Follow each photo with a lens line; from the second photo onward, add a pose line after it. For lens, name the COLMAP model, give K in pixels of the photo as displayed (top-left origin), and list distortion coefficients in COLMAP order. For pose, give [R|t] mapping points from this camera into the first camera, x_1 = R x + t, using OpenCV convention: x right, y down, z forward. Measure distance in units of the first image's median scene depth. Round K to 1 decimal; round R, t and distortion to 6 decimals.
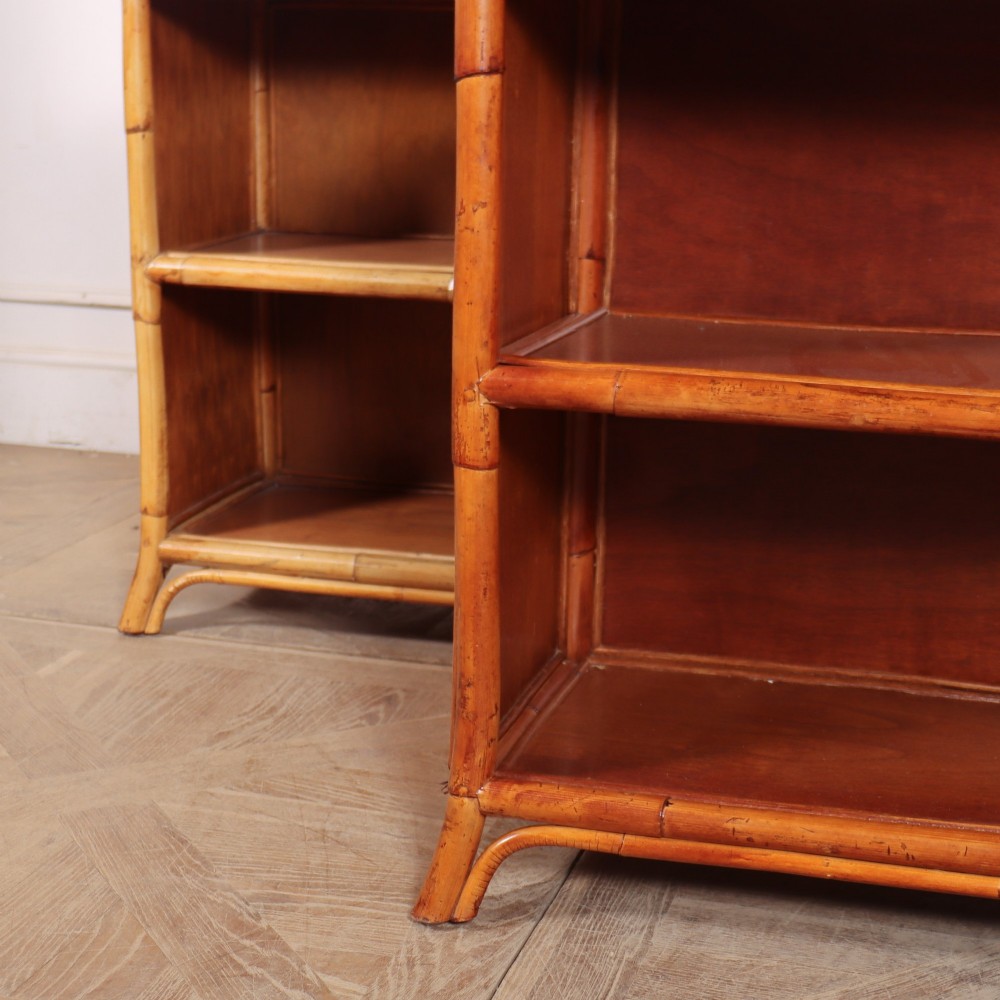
lens RADIAL K [[1870.4, 0, 482.1], [0, 1870.4, 604.0], [0, 0, 1]] dist [-0.150109, 0.134089]
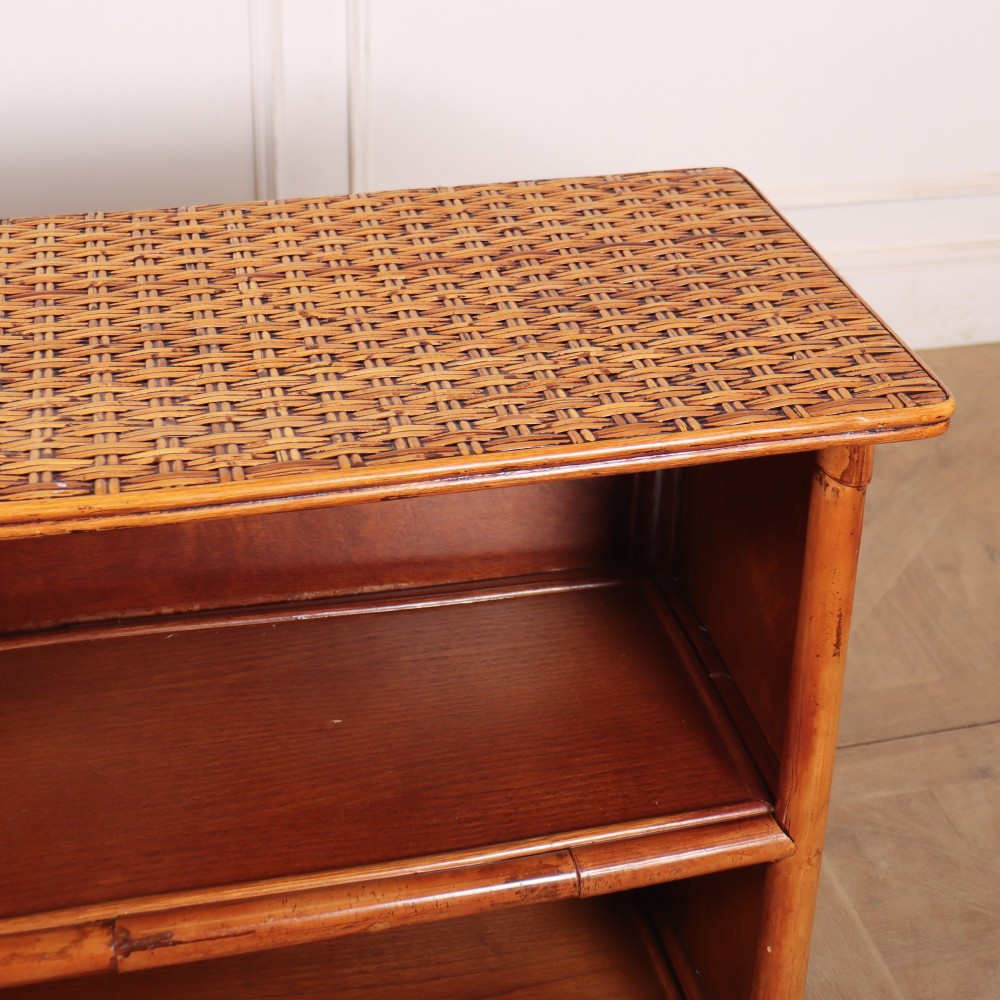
lens RADIAL K [[1857.4, 0, 634.2], [0, 1857.4, 343.9], [0, 0, 1]] dist [-0.161023, 0.198871]
pose [[0.838479, -0.210324, 0.502709, 0.086275], [0.119246, 0.970973, 0.207343, -0.347206], [-0.531726, -0.113907, 0.839221, 0.109623]]
